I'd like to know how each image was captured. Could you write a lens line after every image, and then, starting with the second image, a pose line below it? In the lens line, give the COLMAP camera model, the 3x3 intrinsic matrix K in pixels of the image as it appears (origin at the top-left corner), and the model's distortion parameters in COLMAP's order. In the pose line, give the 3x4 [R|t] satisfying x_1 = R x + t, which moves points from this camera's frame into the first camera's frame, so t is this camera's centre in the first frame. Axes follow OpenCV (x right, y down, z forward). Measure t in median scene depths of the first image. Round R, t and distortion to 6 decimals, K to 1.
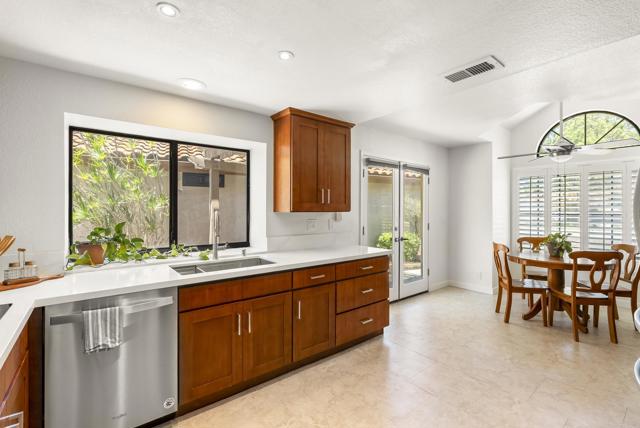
lens RADIAL K [[288.8, 0, 324.6], [0, 288.8, 208.6], [0, 0, 1]] dist [-0.005333, 0.002027]
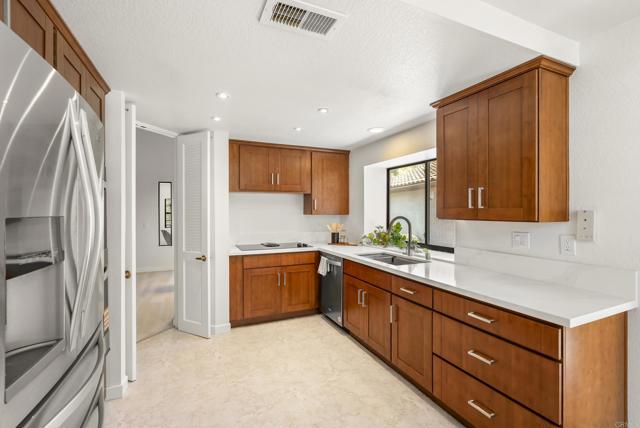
lens RADIAL K [[288.8, 0, 315.7], [0, 288.8, 212.0], [0, 0, 1]] dist [-0.005333, 0.002027]
pose [[-0.266387, 0.001682, -0.963865, 0.771214], [0.002741, 0.999996, 0.000988, -0.010138], [0.963862, -0.002379, -0.266391, 0.808138]]
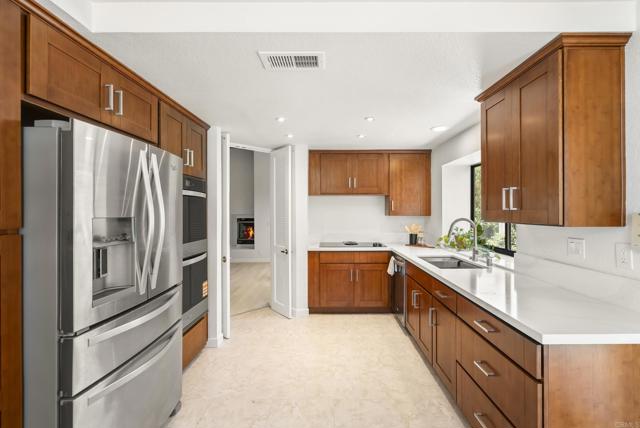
lens RADIAL K [[288.8, 0, 325.9], [0, 288.8, 211.1], [0, 0, 1]] dist [-0.005333, 0.002027]
pose [[-0.633336, -0.001415, -0.773876, 0.738769], [0.002961, 0.999987, -0.004252, -0.013274], [0.773871, -0.004984, -0.633323, 1.082375]]
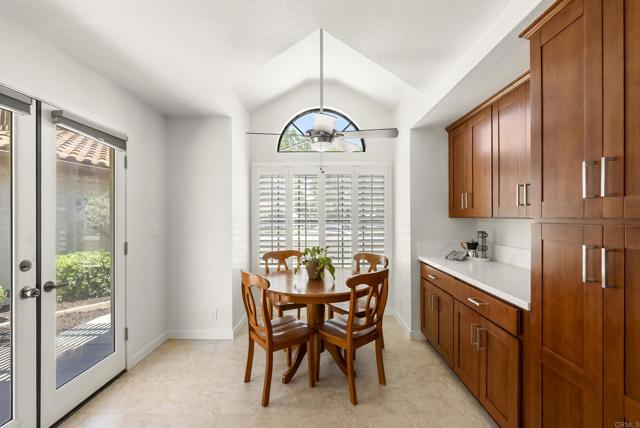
lens RADIAL K [[288.8, 0, 318.5], [0, 288.8, 215.6], [0, 0, 1]] dist [-0.005333, 0.002027]
pose [[0.636792, -0.002797, 0.771031, 0.284498], [0.003493, 0.999994, 0.000744, 0.004465], [-0.771028, 0.002219, 0.636798, 0.628553]]
